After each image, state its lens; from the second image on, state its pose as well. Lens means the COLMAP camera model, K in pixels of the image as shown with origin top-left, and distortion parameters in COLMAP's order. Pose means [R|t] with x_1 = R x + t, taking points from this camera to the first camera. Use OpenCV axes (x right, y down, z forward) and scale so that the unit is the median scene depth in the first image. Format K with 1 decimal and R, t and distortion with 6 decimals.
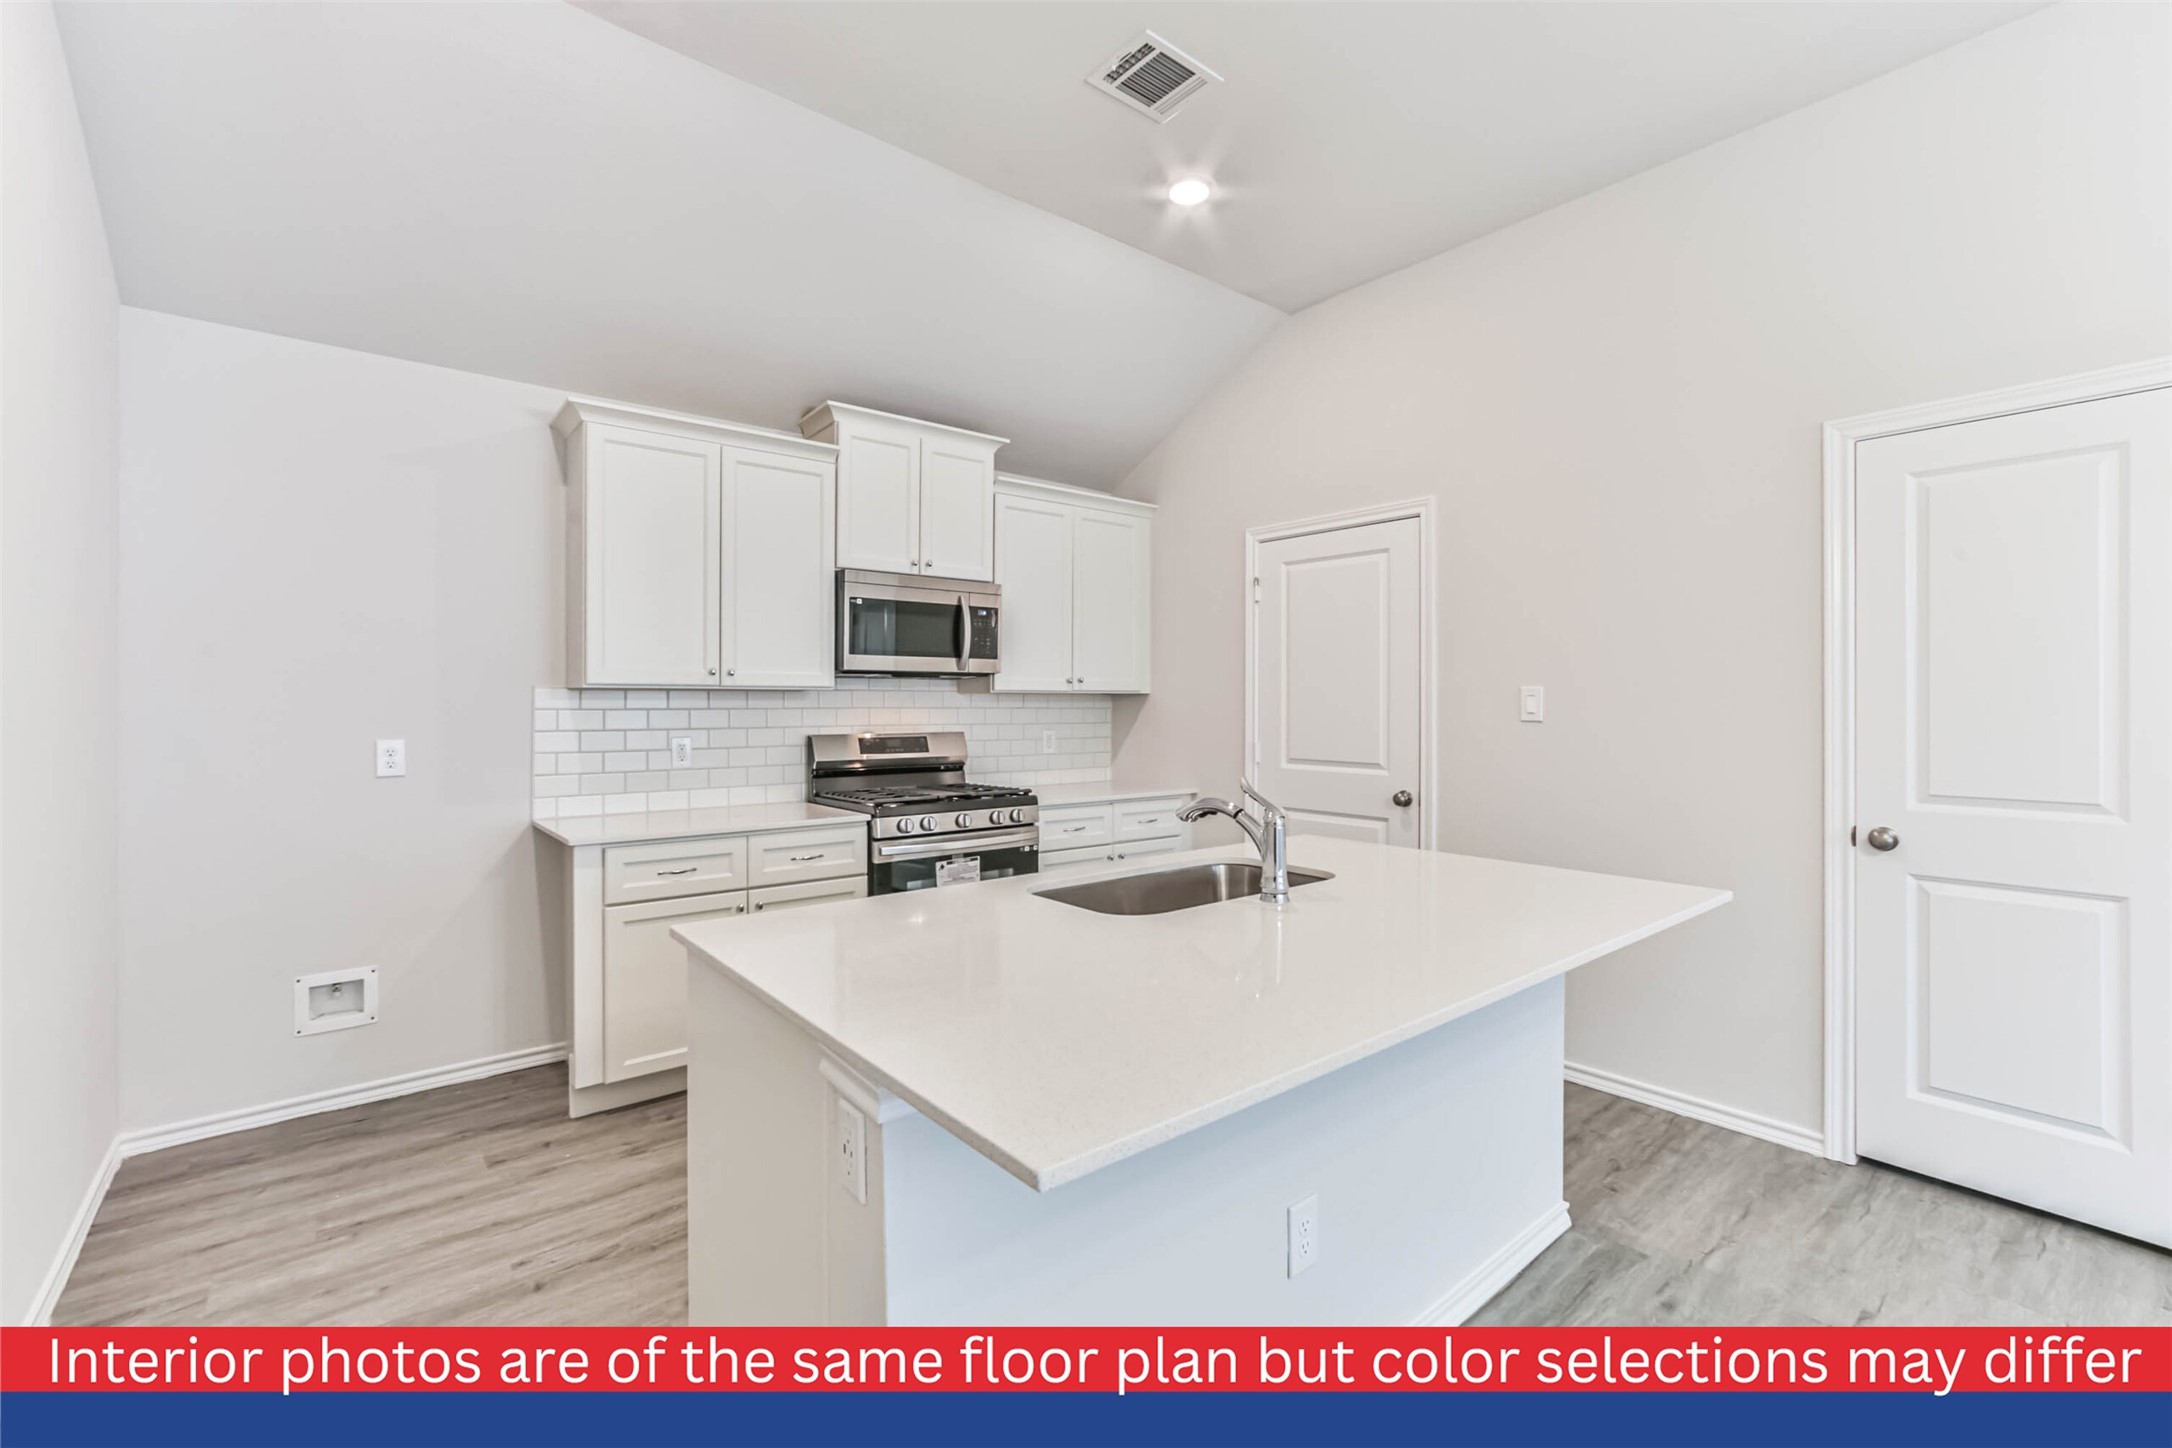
lens RADIAL K [[936.6, 0, 1075.1], [0, 936.6, 703.4], [0, 0, 1]] dist [-0.002881, 0.007008]
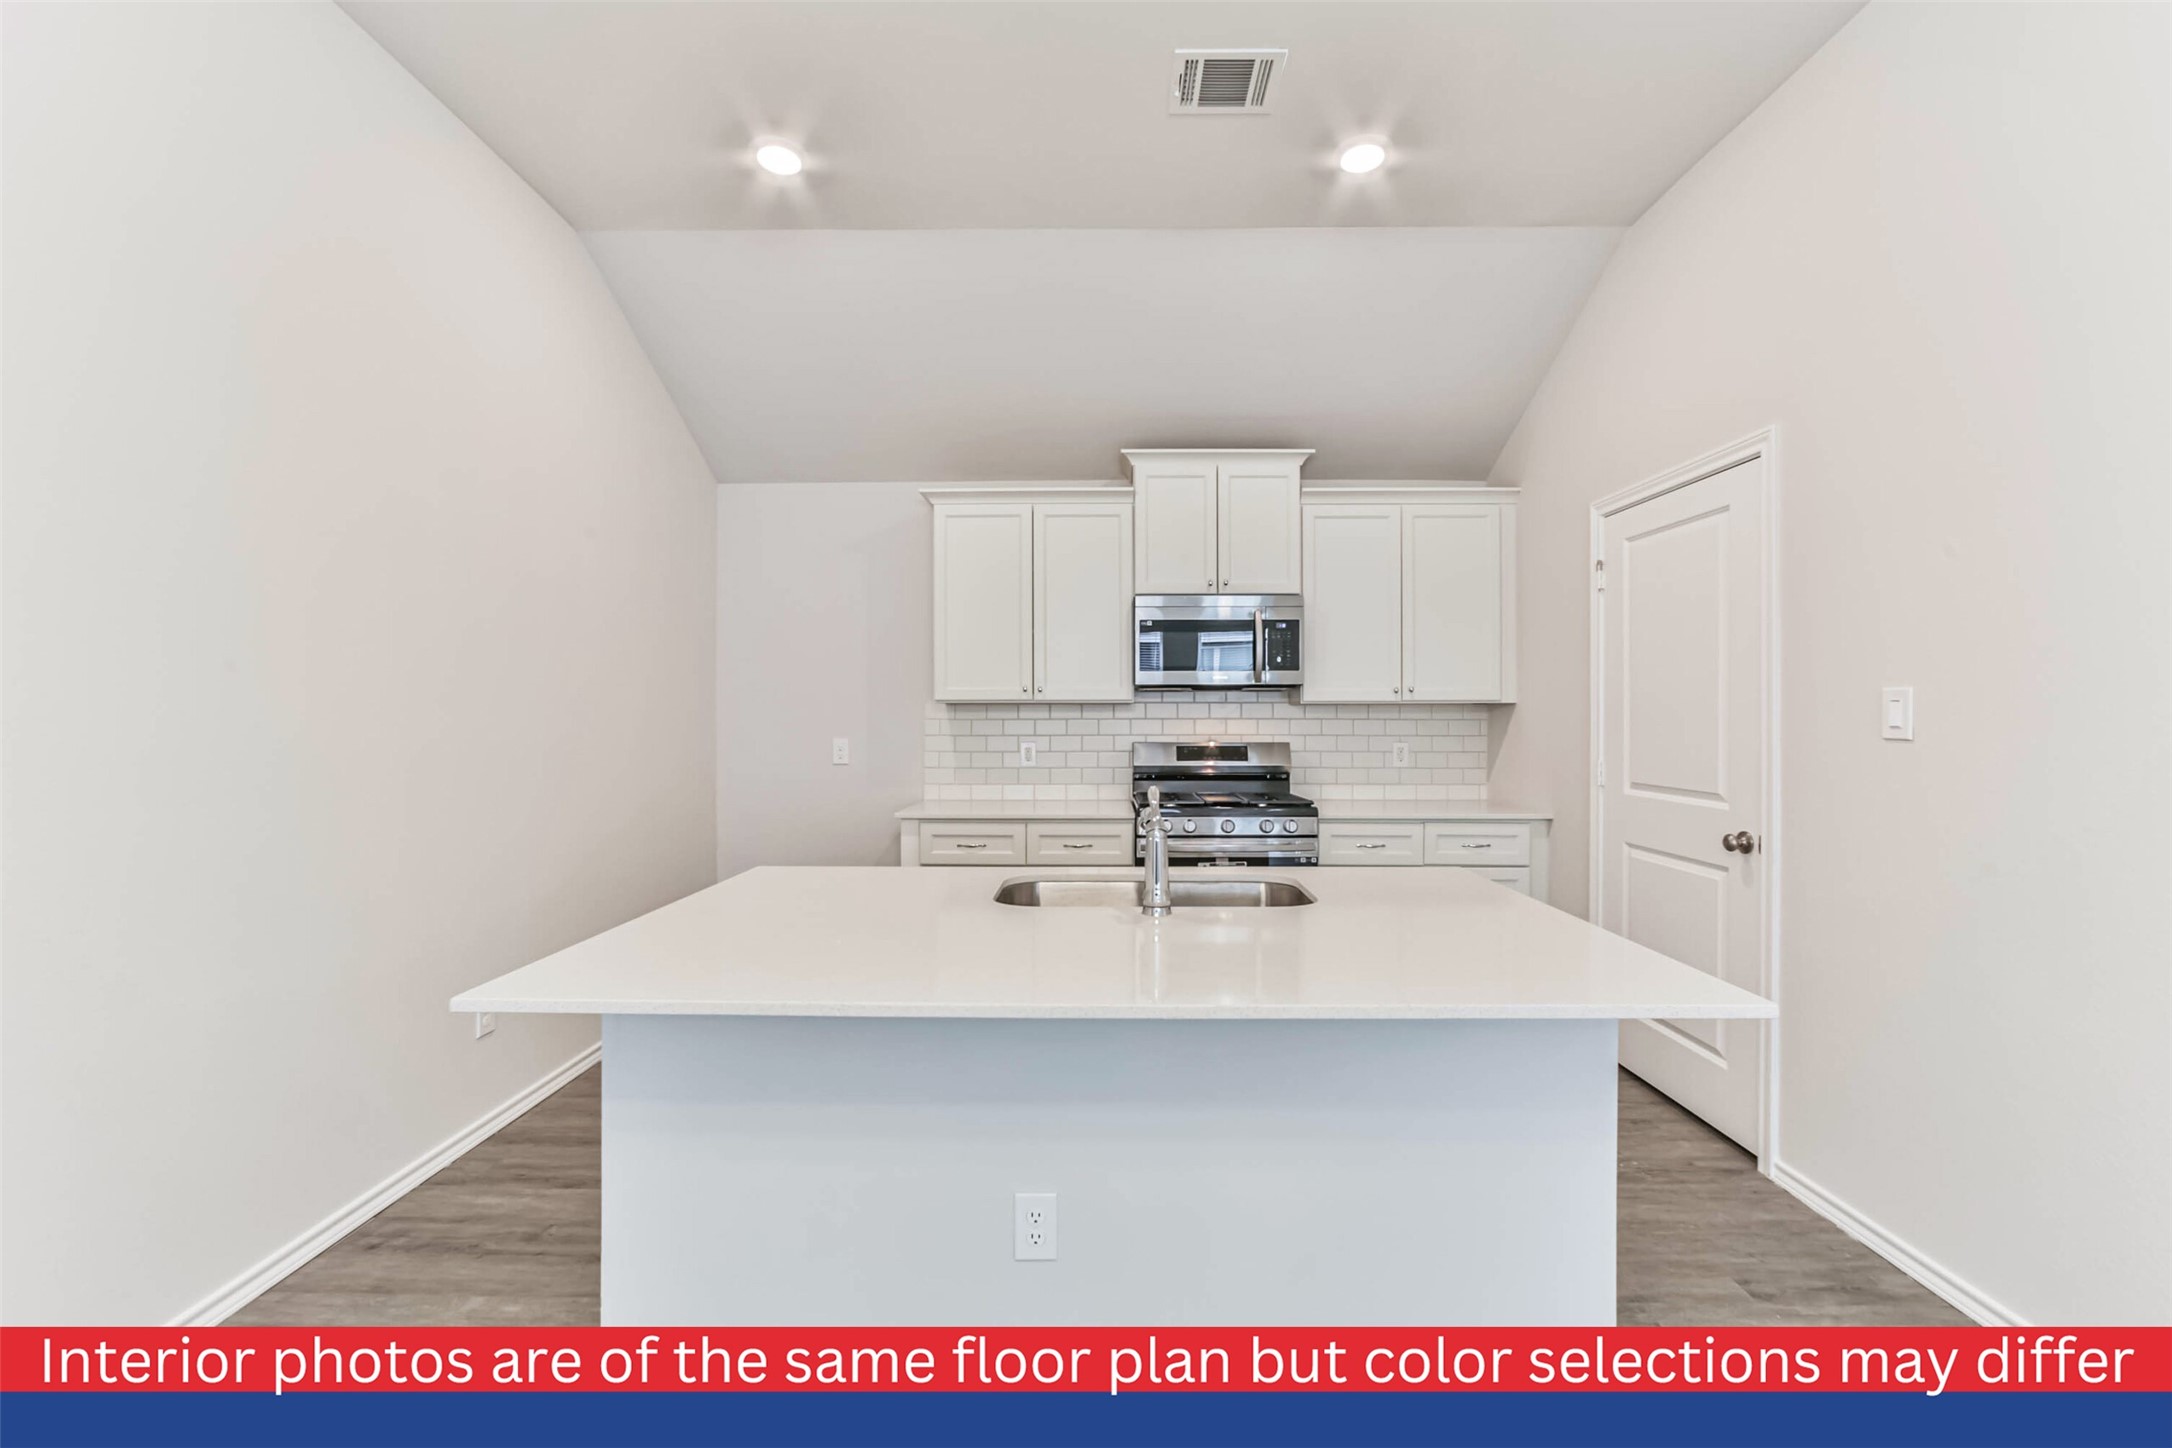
lens RADIAL K [[936.6, 0, 1071.7], [0, 936.6, 735.6], [0, 0, 1]] dist [-0.002881, 0.007008]
pose [[0.766681, 0.012063, -0.641915, 0.403424], [0.000924, 0.999802, 0.019892, 0.002750], [0.642027, -0.015843, 0.766518, 0.079120]]
